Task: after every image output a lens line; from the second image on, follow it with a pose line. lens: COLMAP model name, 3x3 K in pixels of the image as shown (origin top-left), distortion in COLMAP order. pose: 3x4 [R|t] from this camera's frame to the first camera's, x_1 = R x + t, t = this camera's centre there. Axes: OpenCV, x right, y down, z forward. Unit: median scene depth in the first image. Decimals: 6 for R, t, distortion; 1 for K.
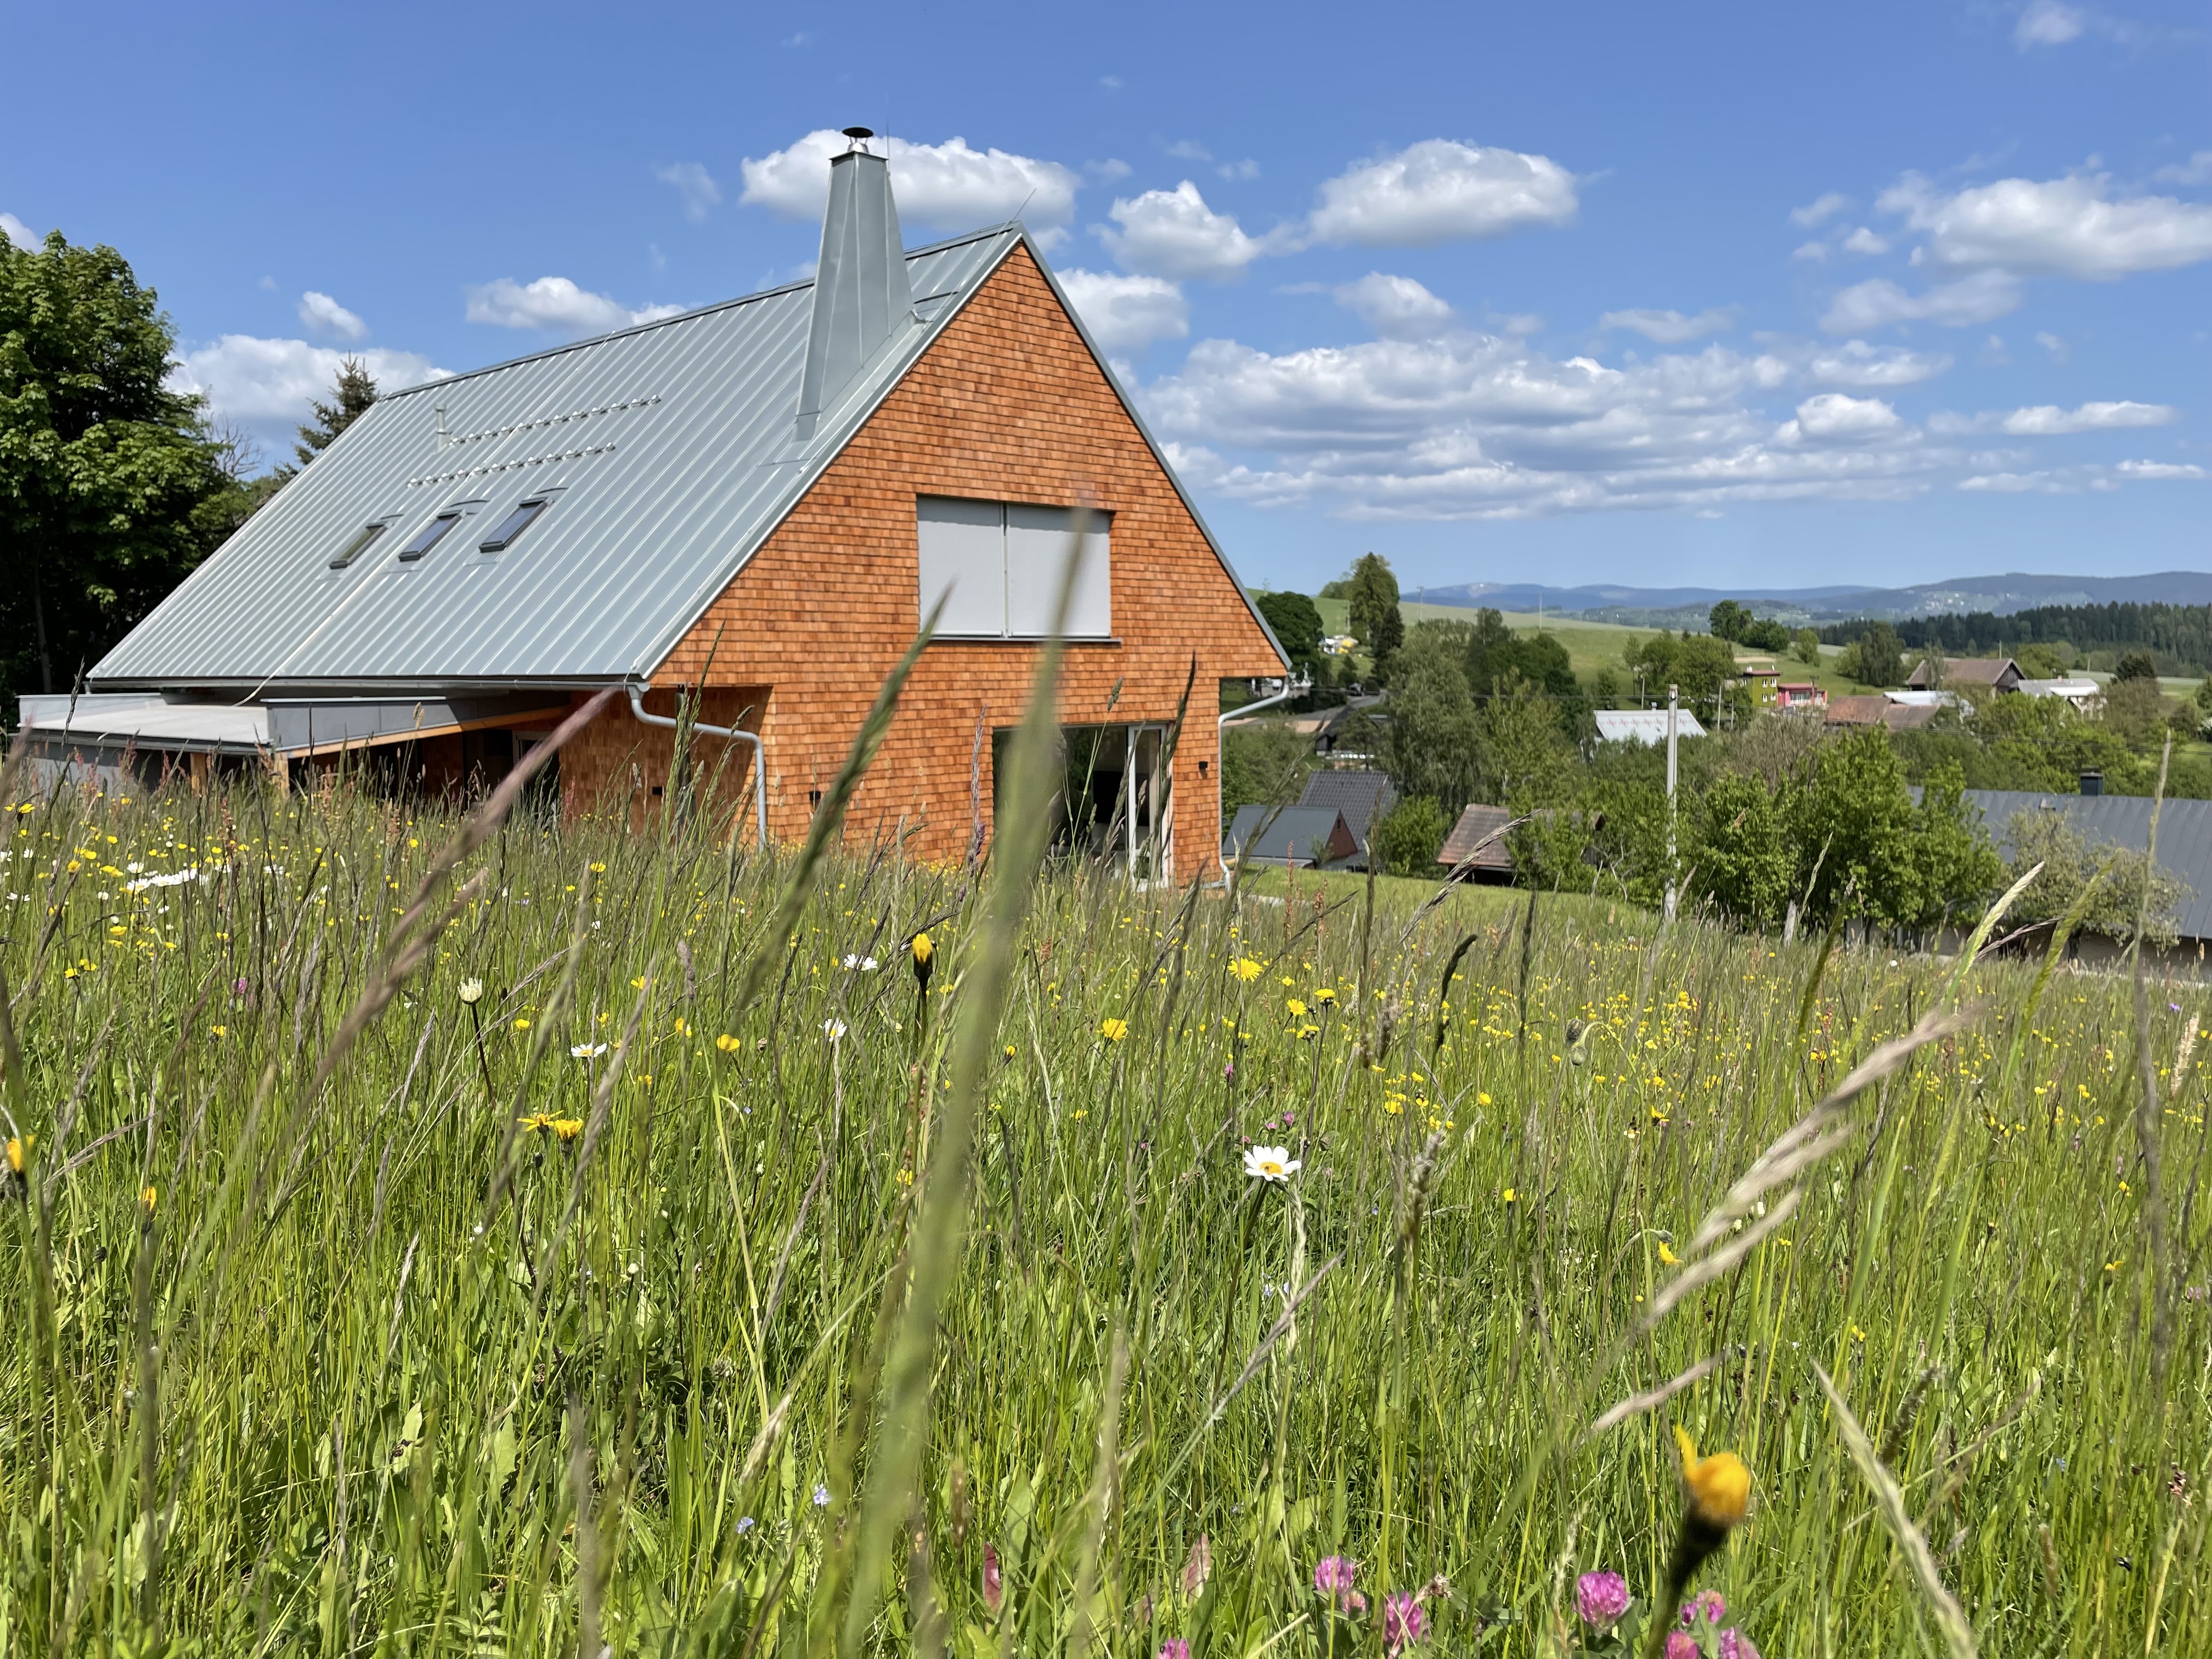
lens RADIAL K [[1654.5, 0, 1106.0], [0, 1654.5, 829.5], [0, 0, 1]] dist [0.043902, 0.000169]
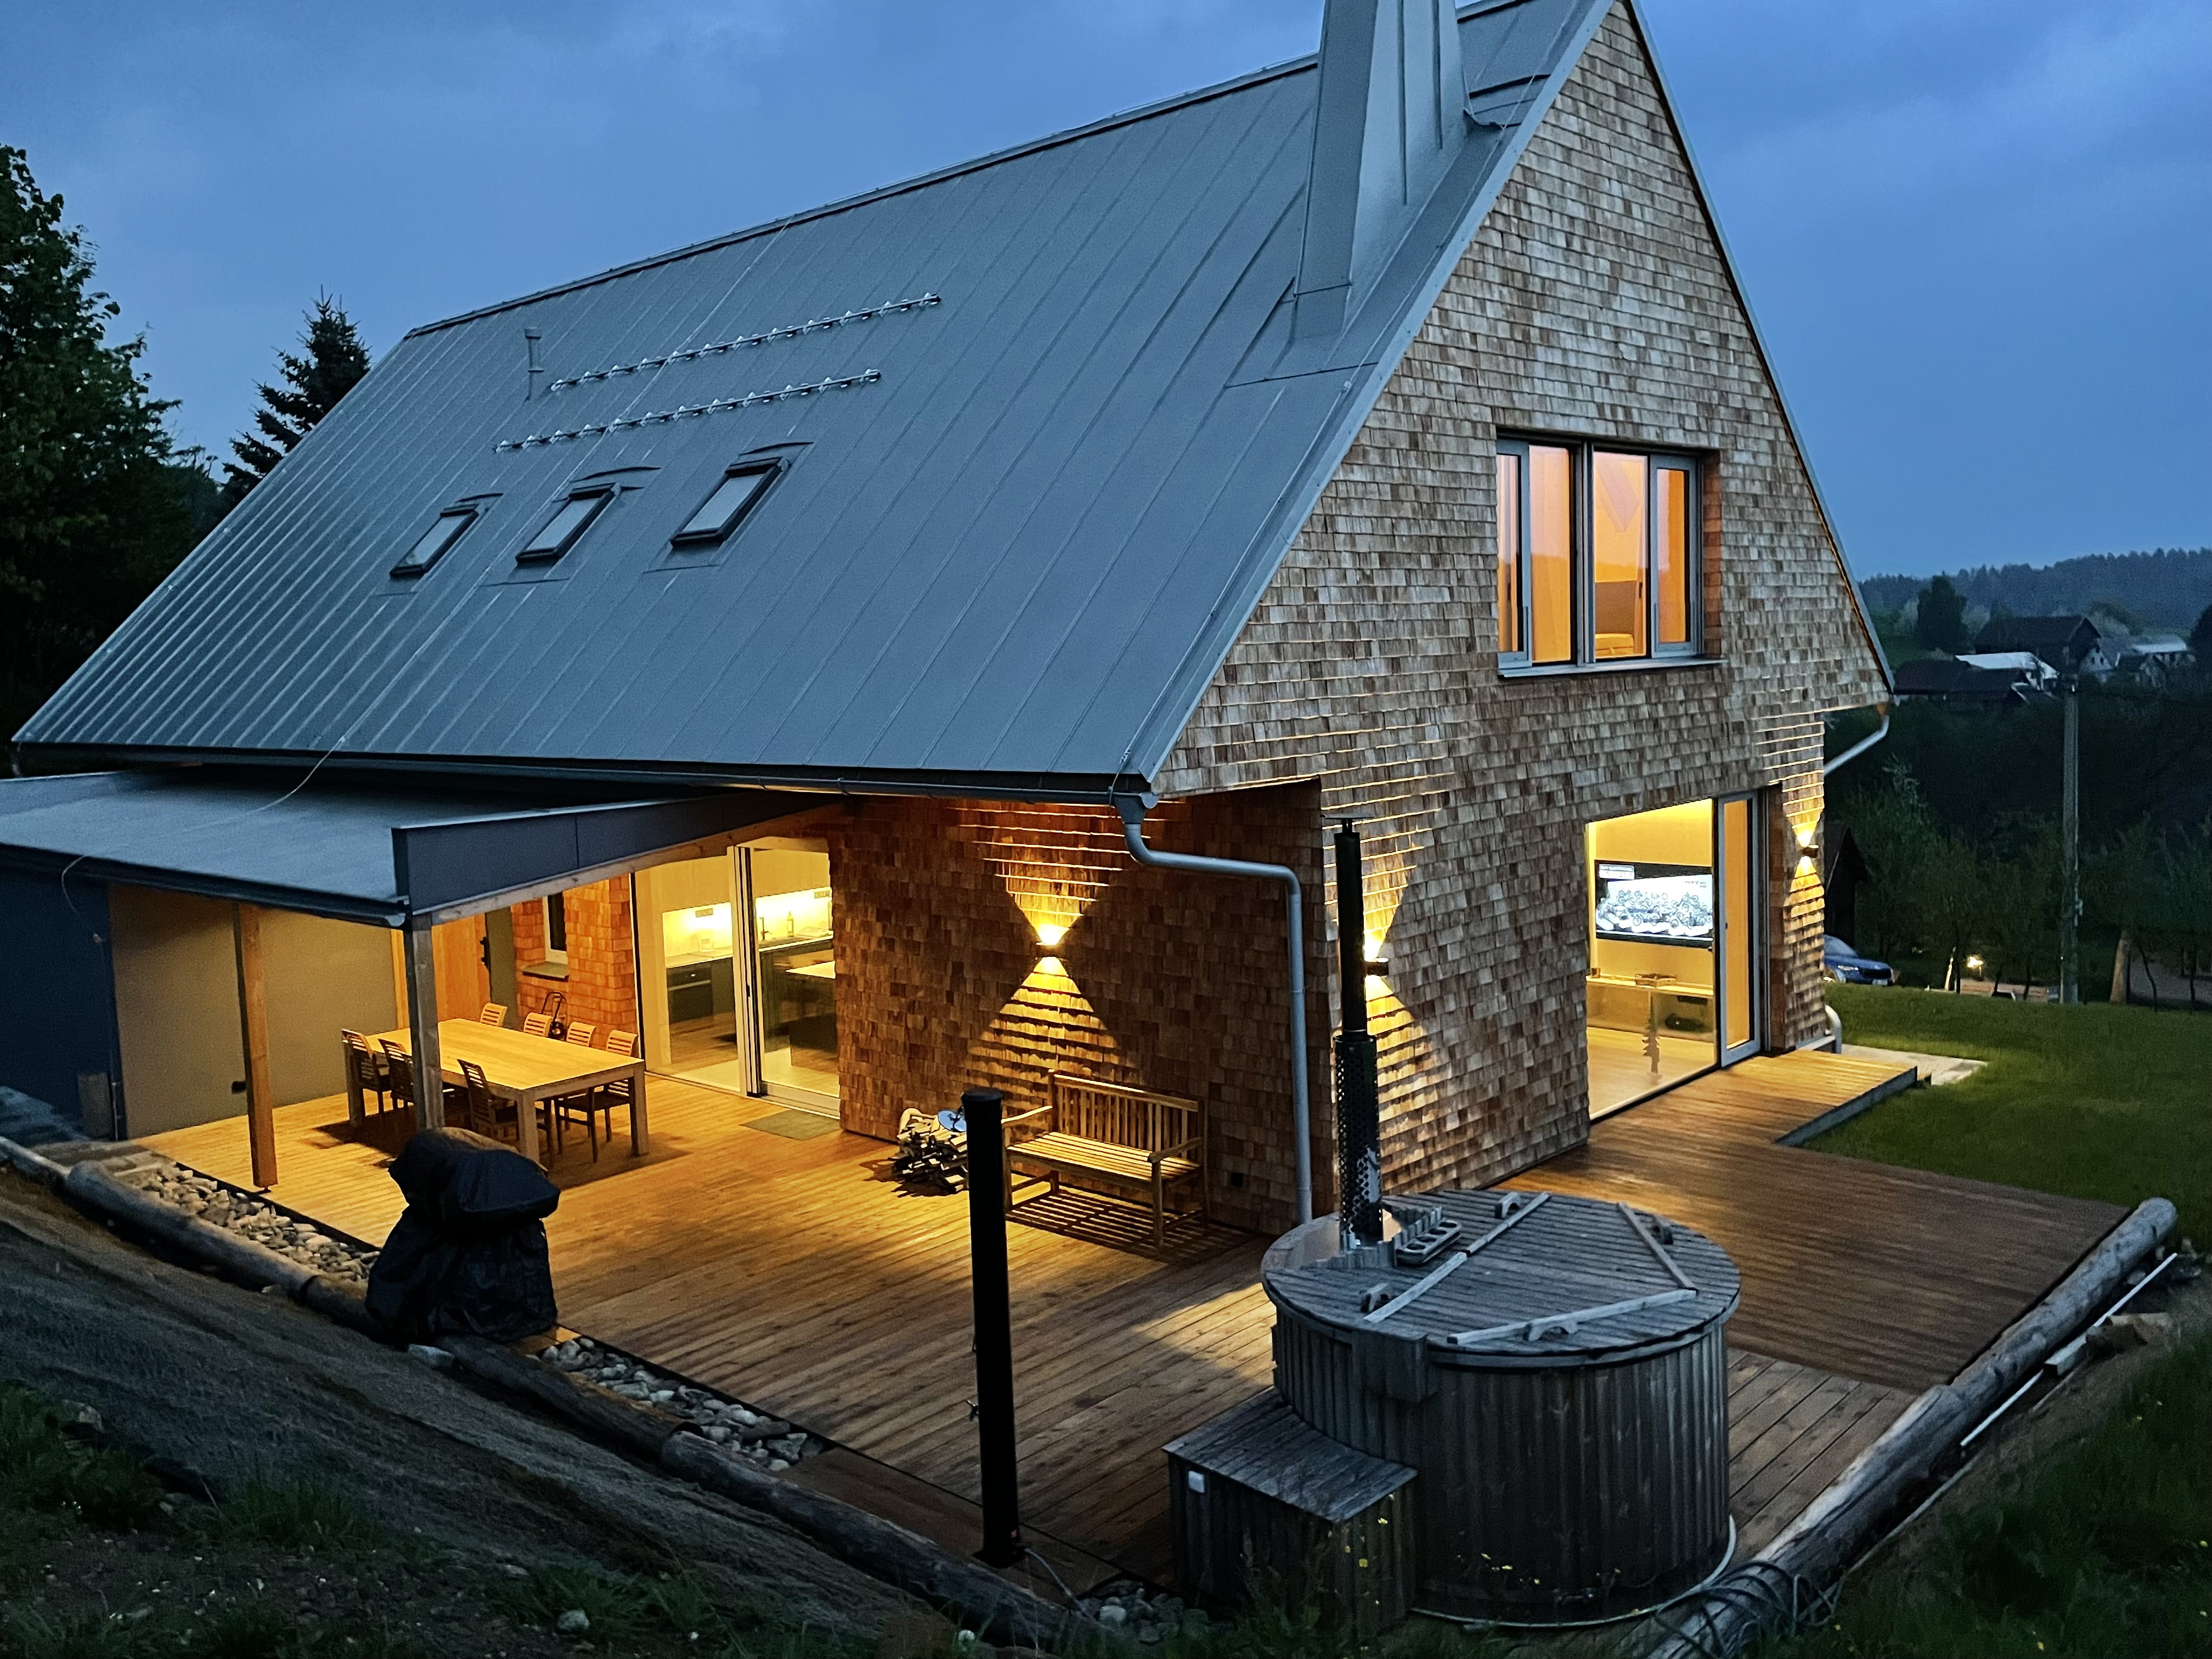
lens RADIAL K [[1806.7, 0, 1106.0], [0, 1806.7, 829.5], [0, 0, 1]] dist [0.005548, 0.001940]
pose [[0.998453, -0.039288, 0.039334, -0.265235], [0.039271, 0.999228, 0.001183, -0.066386], [-0.039350, 0.000364, 0.999225, 0.364749]]
